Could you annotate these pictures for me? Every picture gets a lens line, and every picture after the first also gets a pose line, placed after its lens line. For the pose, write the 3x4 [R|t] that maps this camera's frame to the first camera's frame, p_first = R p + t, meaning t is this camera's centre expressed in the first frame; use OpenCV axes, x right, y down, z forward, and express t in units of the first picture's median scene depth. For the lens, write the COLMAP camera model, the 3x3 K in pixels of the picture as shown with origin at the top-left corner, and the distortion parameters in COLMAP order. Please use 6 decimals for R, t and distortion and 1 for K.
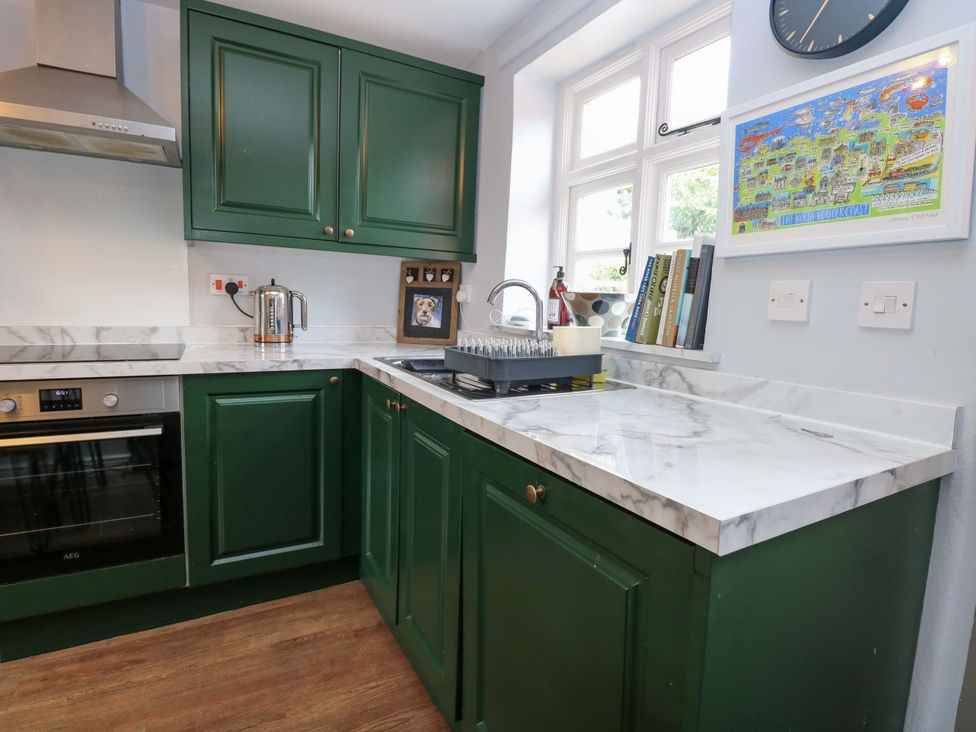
lens RADIAL K [[508.7, 0, 485.7], [0, 508.7, 355.7], [0, 0, 1]] dist [0.001683, -0.014556]
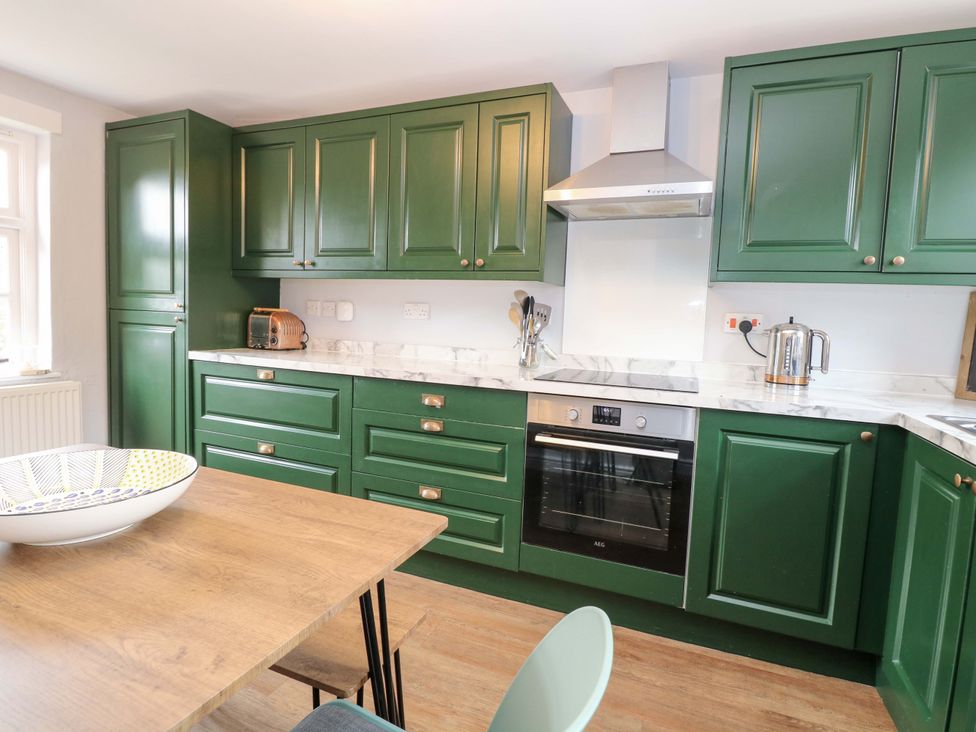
lens RADIAL K [[508.7, 0, 485.7], [0, 508.7, 355.7], [0, 0, 1]] dist [0.001683, -0.014556]
pose [[0.630828, 0.045840, -0.774568, -0.048434], [-0.100328, 0.994692, -0.022843, -0.001096], [0.769409, 0.092121, 0.632079, -0.026325]]
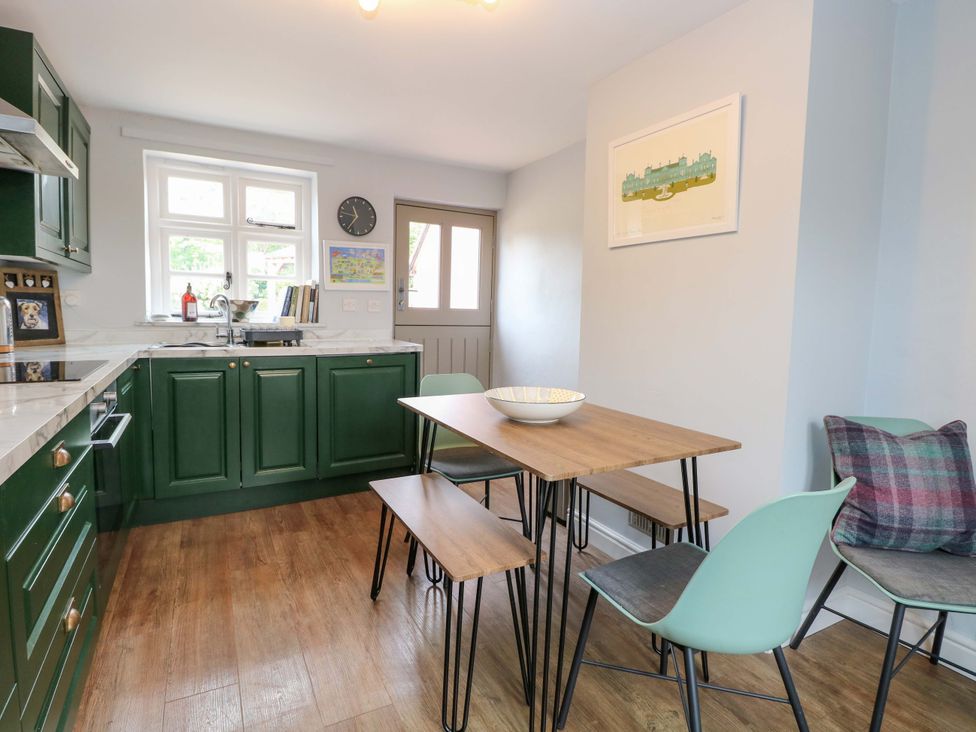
lens RADIAL K [[515.7, 0, 487.5], [0, 515.7, 355.0], [0, 0, 1]] dist [0.002901, -0.013629]
pose [[-0.003187, -0.124062, 0.992269, -1.549998], [0.088397, 0.988355, 0.123857, -0.068184], [-0.996080, 0.088108, 0.007817, 0.061263]]
